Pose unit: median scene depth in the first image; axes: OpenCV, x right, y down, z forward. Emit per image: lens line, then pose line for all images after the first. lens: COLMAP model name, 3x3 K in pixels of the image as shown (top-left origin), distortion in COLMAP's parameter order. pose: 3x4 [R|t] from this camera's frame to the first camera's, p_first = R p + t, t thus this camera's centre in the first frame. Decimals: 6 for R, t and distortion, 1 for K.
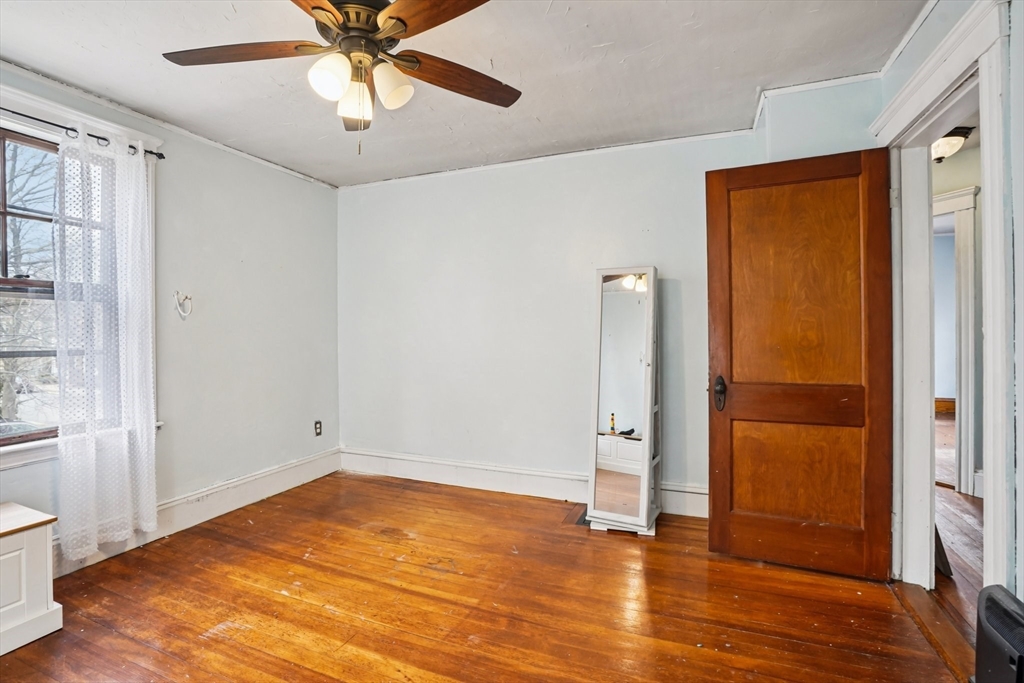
lens RADIAL K [[488.4, 0, 506.1], [0, 488.4, 332.2], [0, 0, 1]] dist [-0.059854, 0.019729]
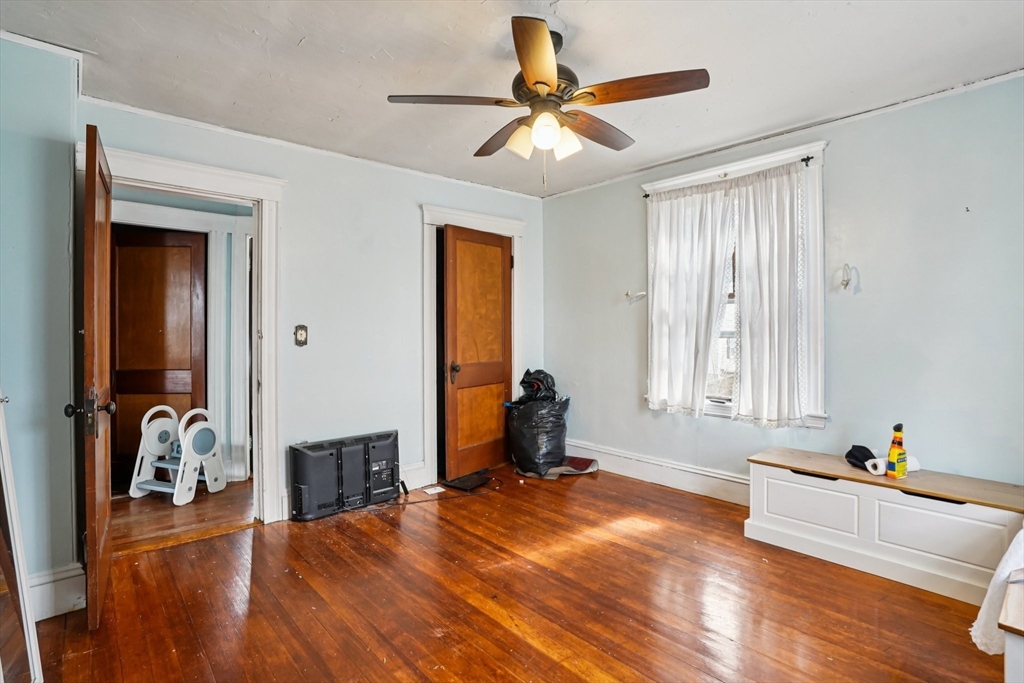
lens RADIAL K [[488.4, 0, 506.1], [0, 488.4, 332.2], [0, 0, 1]] dist [-0.059854, 0.019729]
pose [[-0.896297, 0.010096, 0.443339, -0.562103], [0.011786, 0.999930, 0.001058, 0.002428], [-0.443297, 0.006173, -0.896354, 1.586971]]
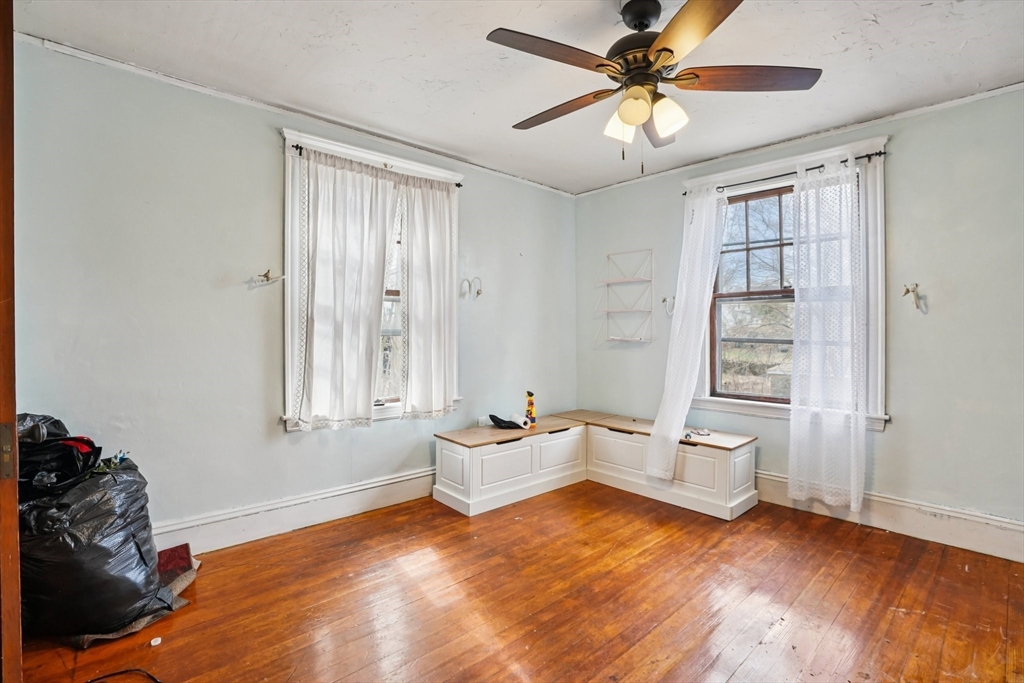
lens RADIAL K [[488.4, 0, 506.1], [0, 488.4, 332.2], [0, 0, 1]] dist [-0.059854, 0.019729]
pose [[-0.437667, 0.012064, -0.899056, 0.652665], [-0.000553, 0.999906, 0.013686, -0.001975], [0.899137, 0.006487, -0.437619, 0.877984]]
